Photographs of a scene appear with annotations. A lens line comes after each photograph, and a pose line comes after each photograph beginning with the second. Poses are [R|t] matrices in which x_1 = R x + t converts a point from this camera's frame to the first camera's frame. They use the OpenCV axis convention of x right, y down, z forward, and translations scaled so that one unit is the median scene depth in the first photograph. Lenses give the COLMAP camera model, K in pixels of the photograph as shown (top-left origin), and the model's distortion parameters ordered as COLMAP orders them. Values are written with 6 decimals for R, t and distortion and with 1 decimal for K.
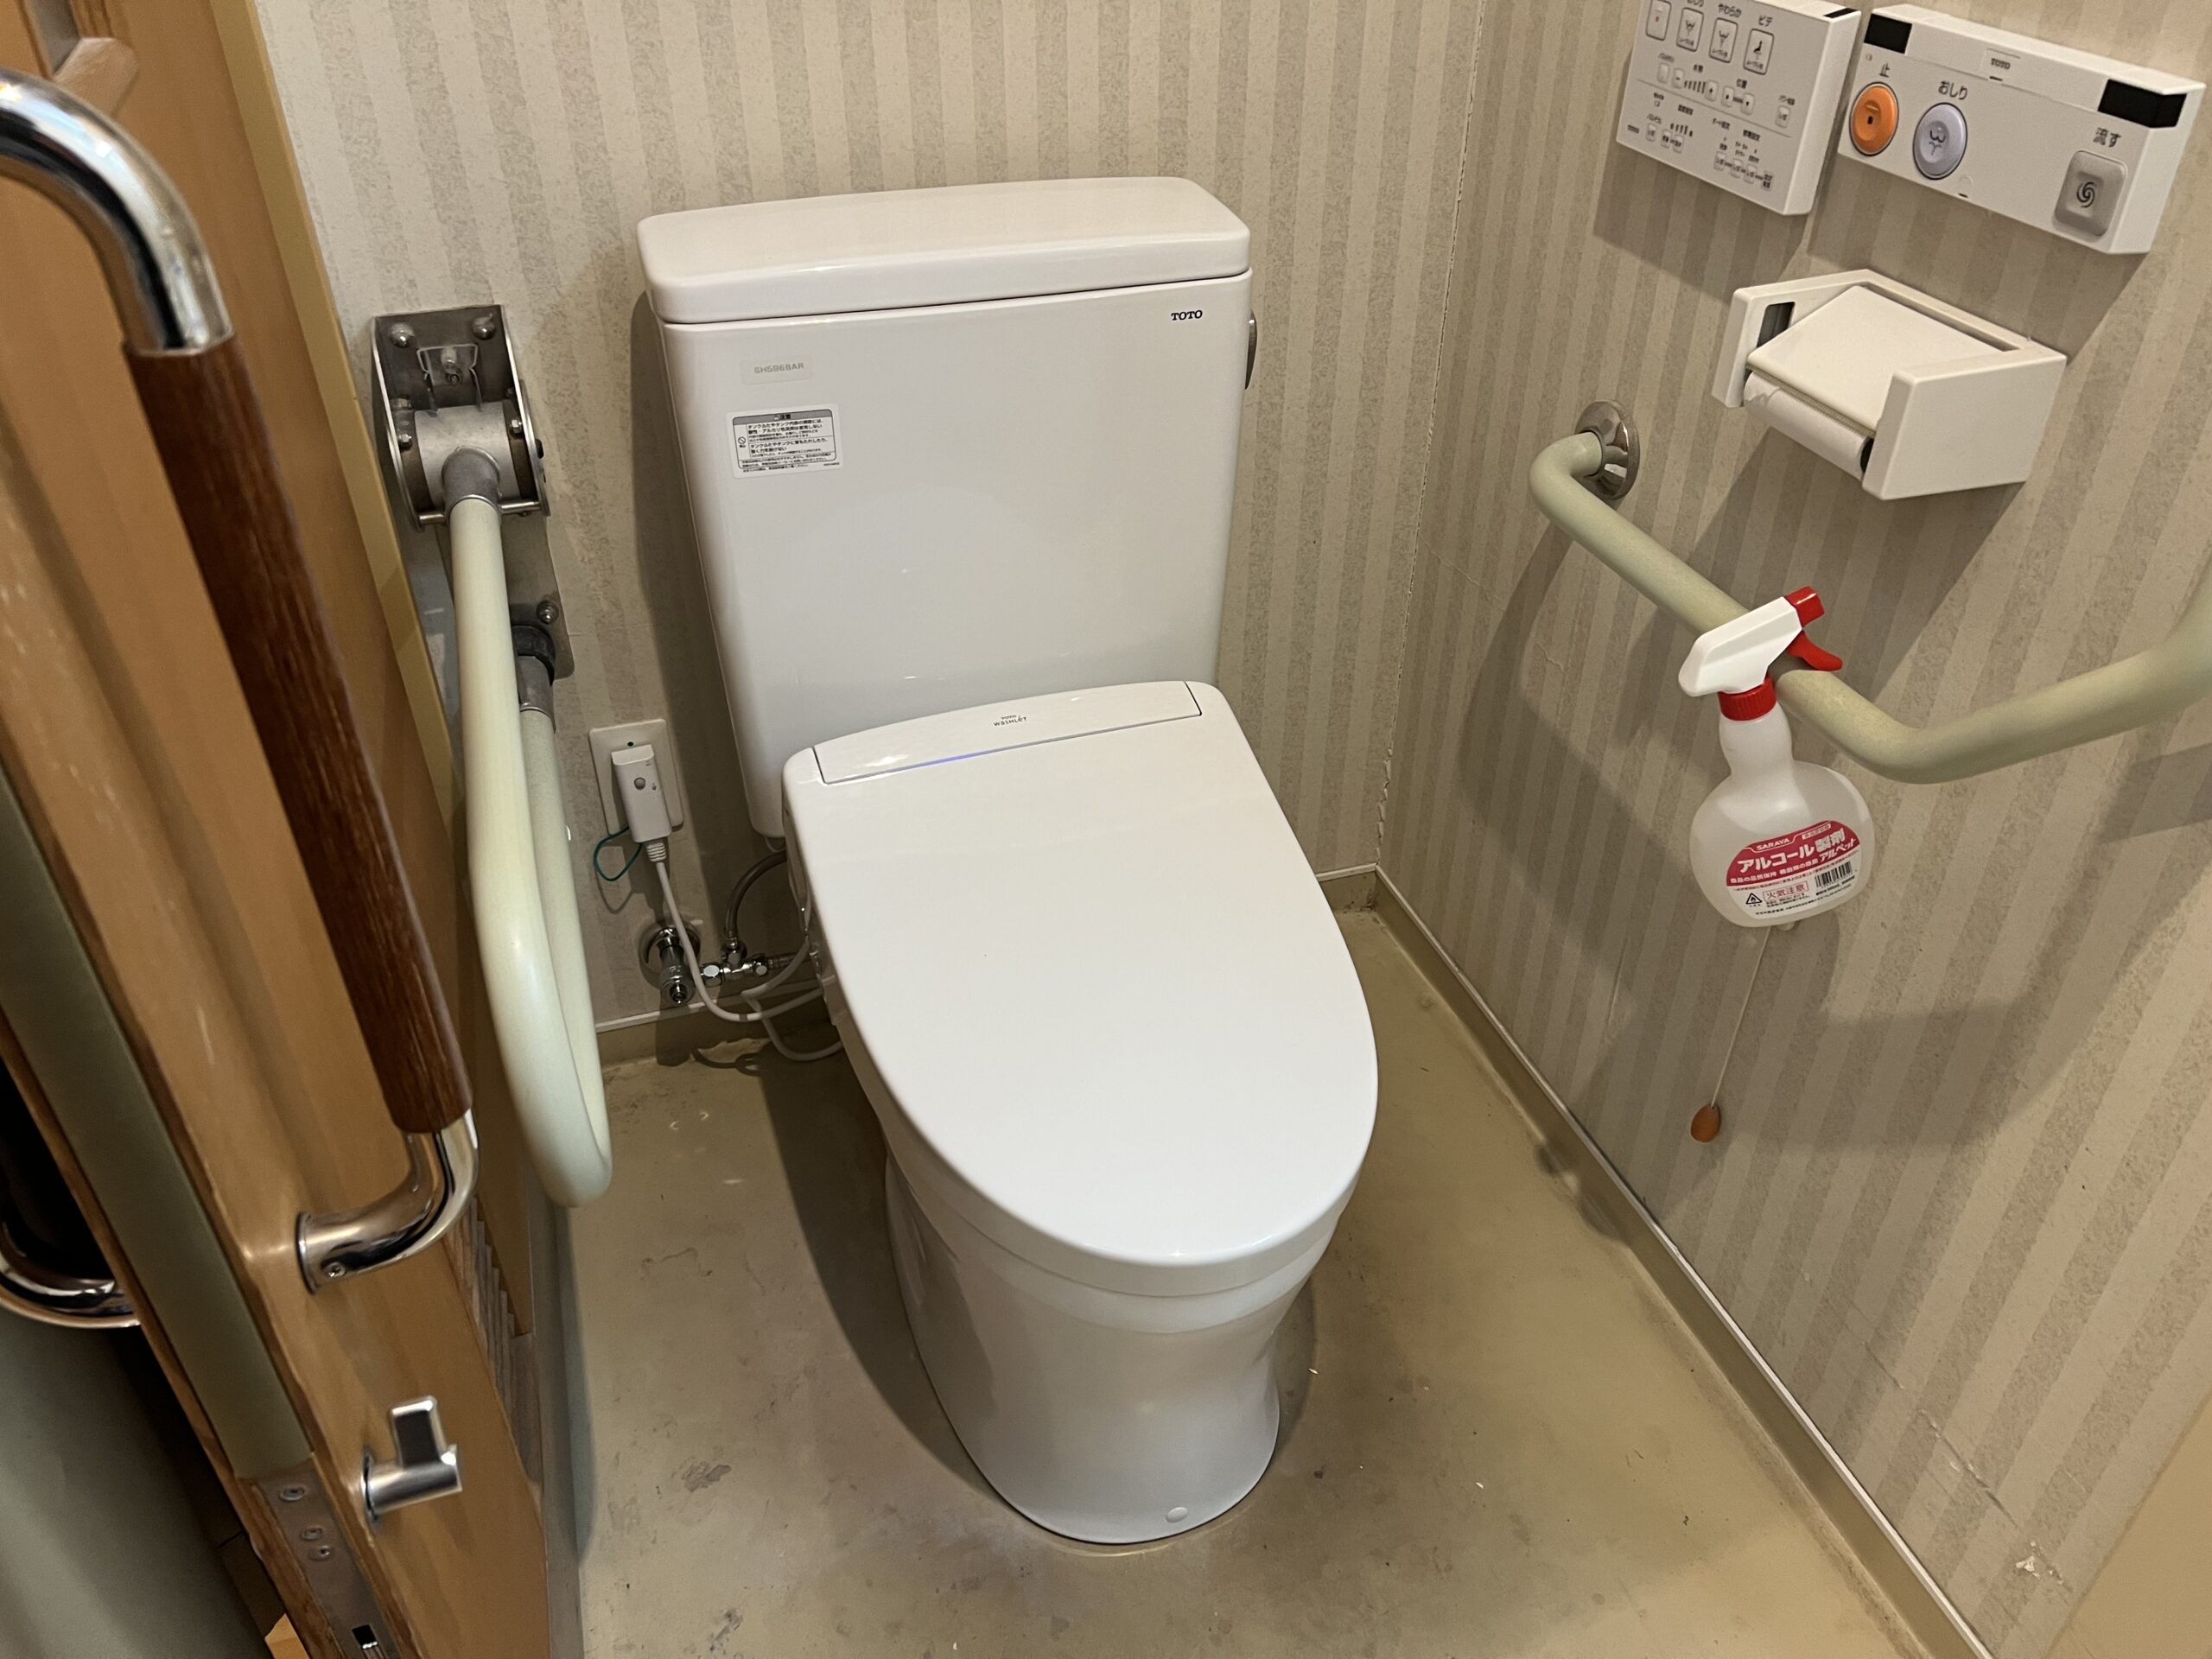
lens RADIAL K [[1681.5, 0, 1106.0], [0, 1681.5, 829.5], [0, 0, 1]] dist [0.039082, -0.002014]
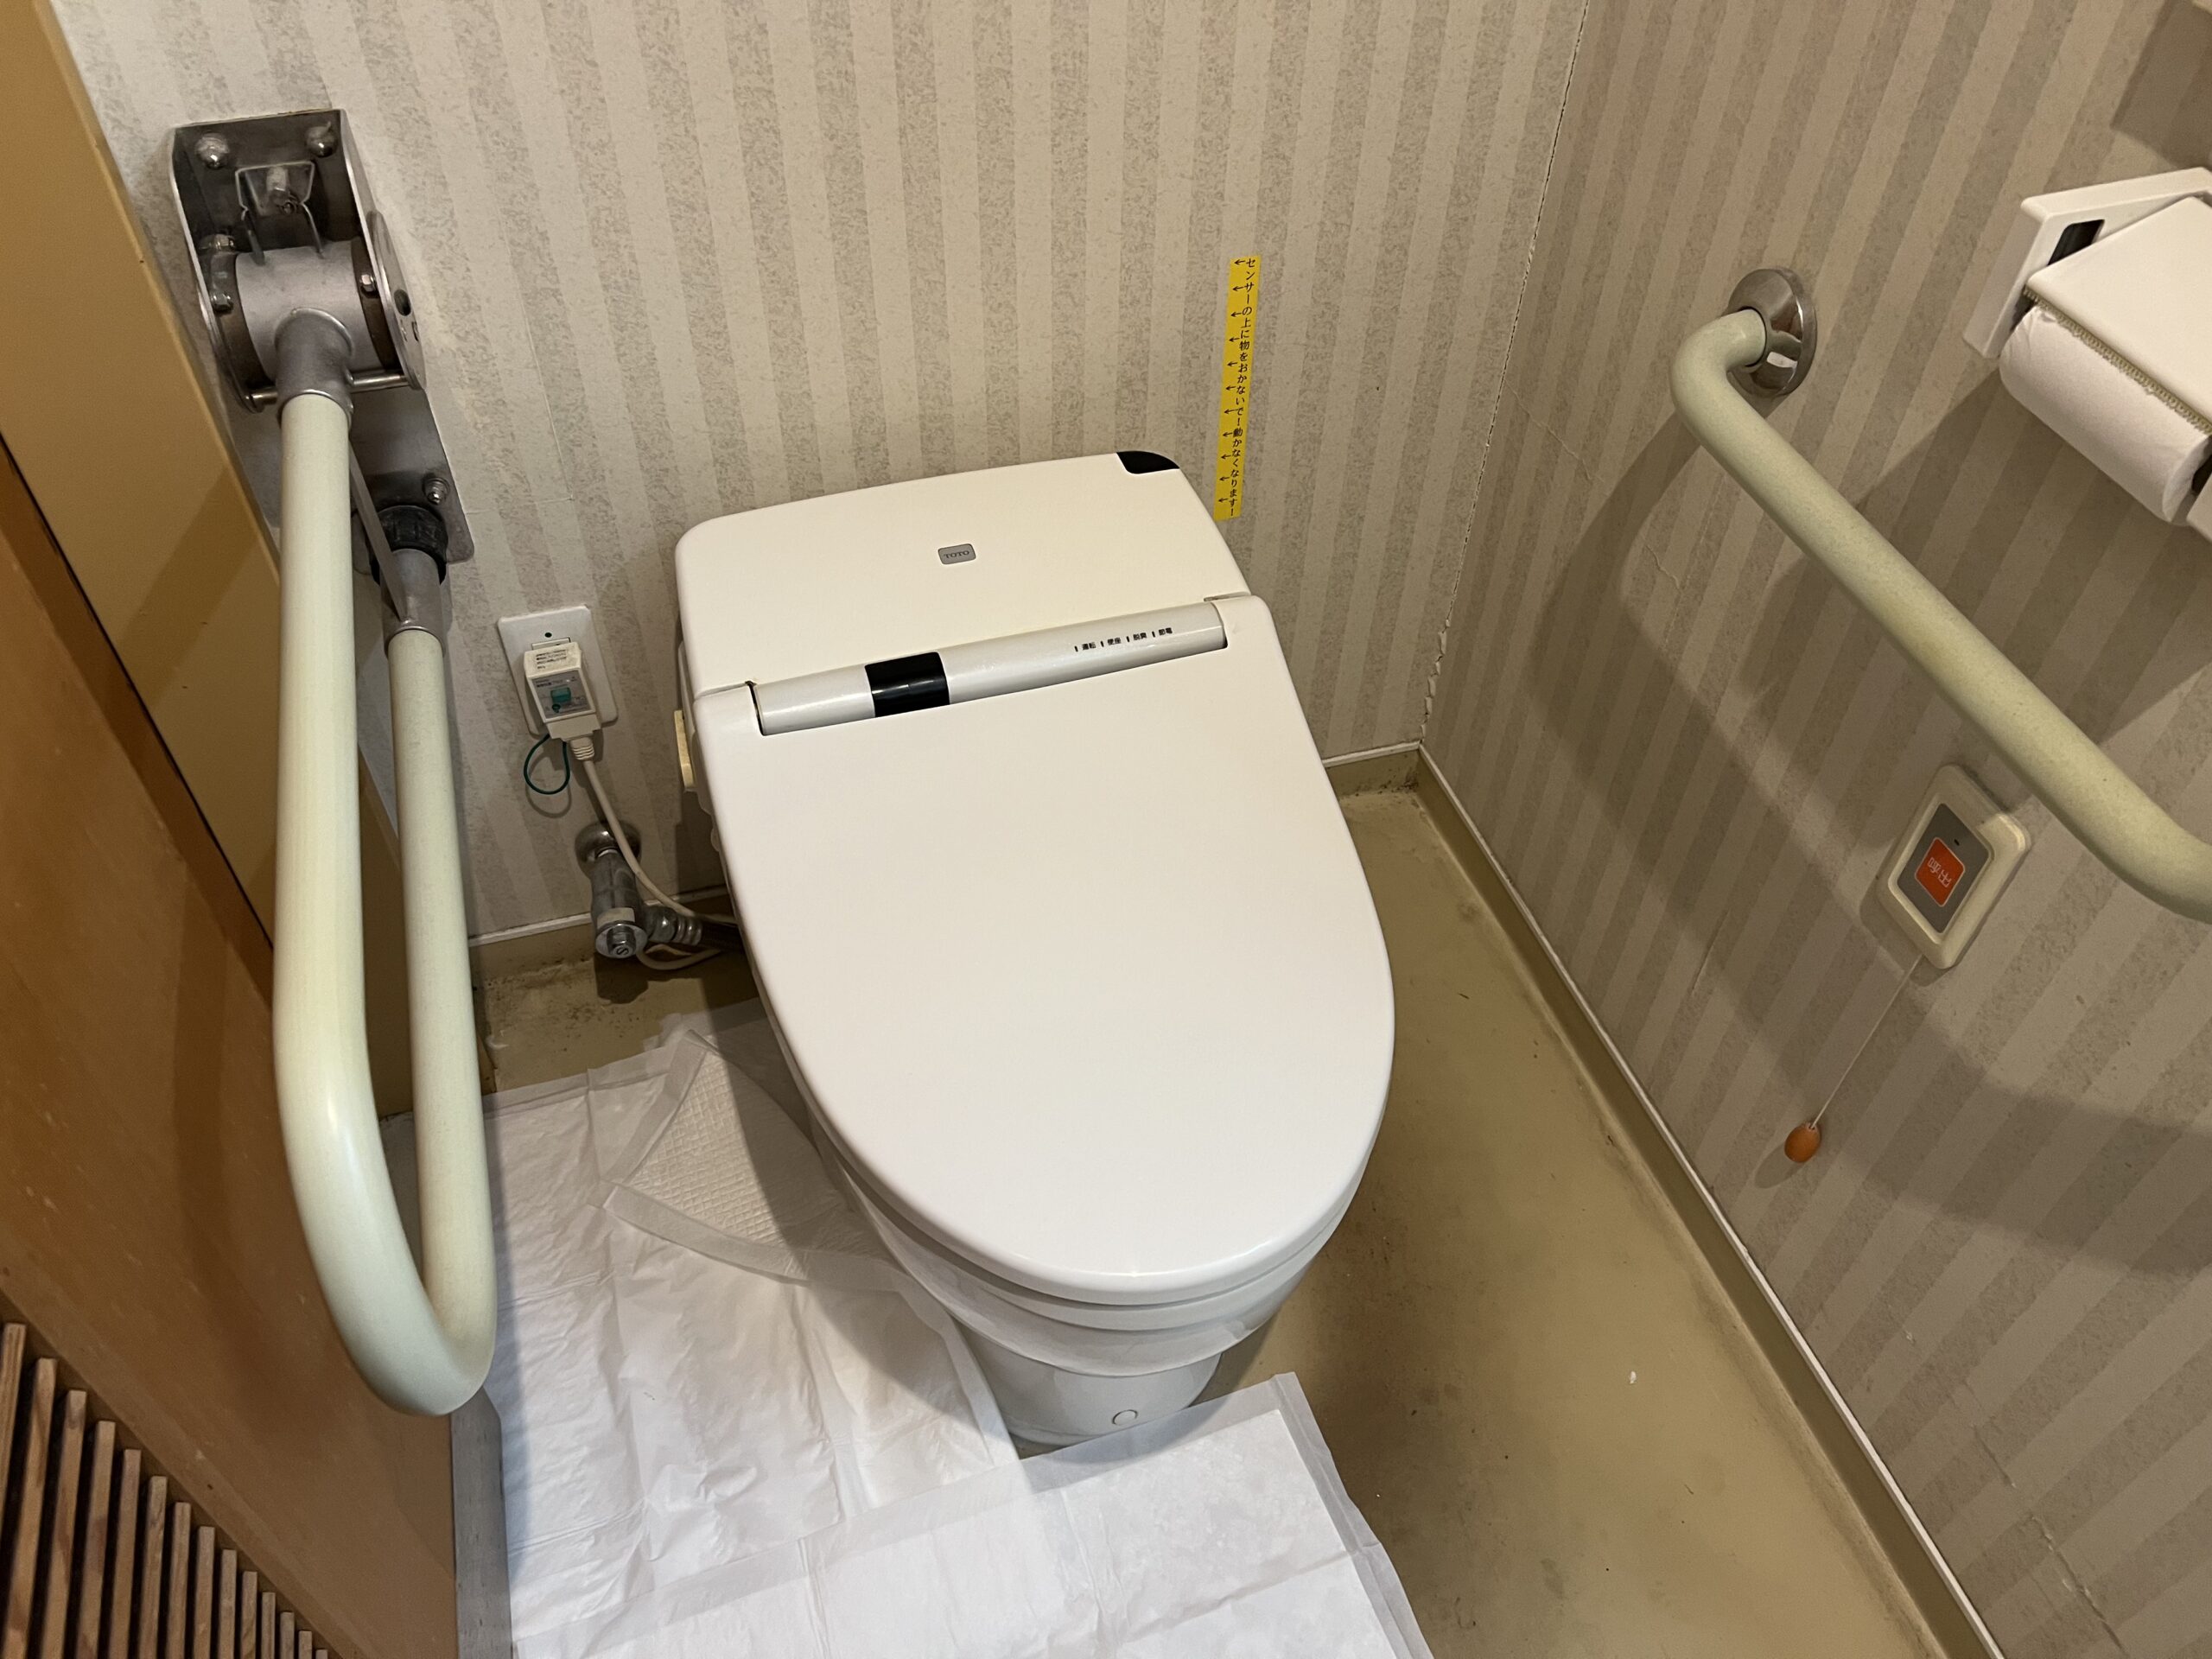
lens RADIAL K [[1656.1, 0, 1089.5], [0, 1656.1, 801.2], [0, 0, 1]] dist [0.018386, -0.006345]
pose [[0.999595, 0.027570, -0.007115, -0.005982], [-0.025760, 0.982115, 0.186512, -0.137914], [0.012129, -0.186253, 0.982427, 0.190184]]
